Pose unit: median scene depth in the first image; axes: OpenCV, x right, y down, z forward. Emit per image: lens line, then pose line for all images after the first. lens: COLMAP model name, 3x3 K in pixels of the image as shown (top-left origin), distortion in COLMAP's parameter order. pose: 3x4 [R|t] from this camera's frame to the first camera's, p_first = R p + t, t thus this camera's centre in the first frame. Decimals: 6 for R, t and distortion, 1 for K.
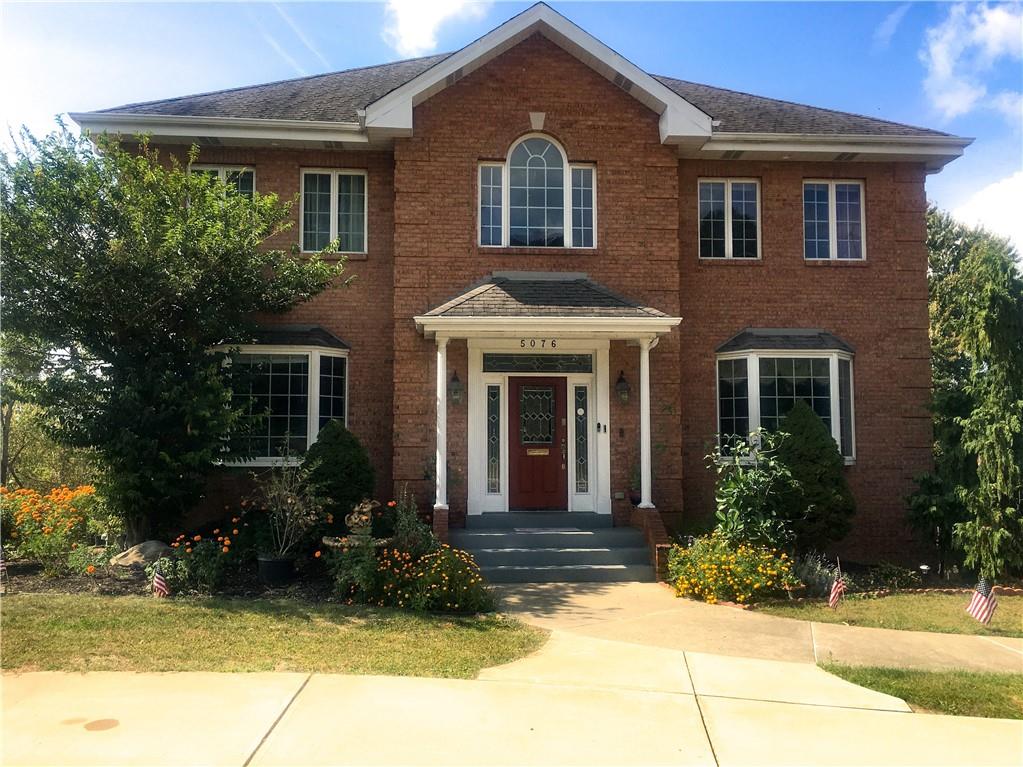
lens RADIAL K [[865.4, 0, 511.5], [0, 865.4, 383.5], [0, 0, 1]] dist [0.085411, -0.125944]
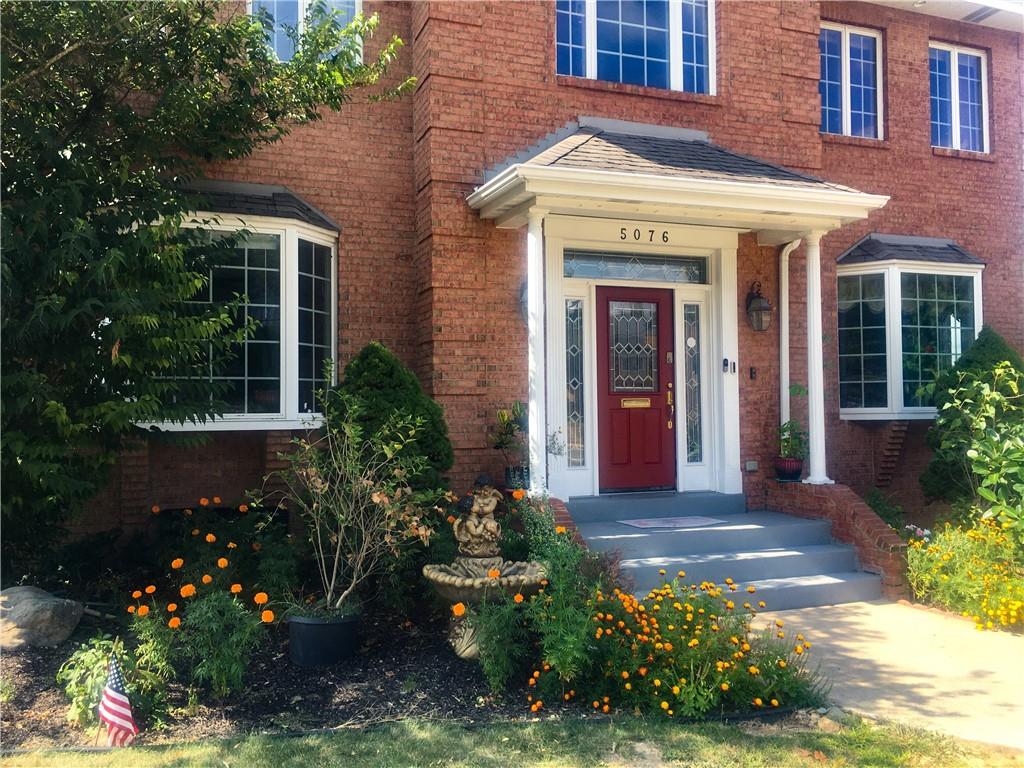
lens RADIAL K [[866.3, 0, 512.0], [0, 866.3, 384.0], [0, 0, 1]] dist [0.085411, -0.125944]
pose [[0.961383, -0.000098, 0.275214, -0.239952], [-0.012790, 0.998904, 0.045034, 0.036309], [-0.274917, -0.046815, 0.960328, 0.392985]]
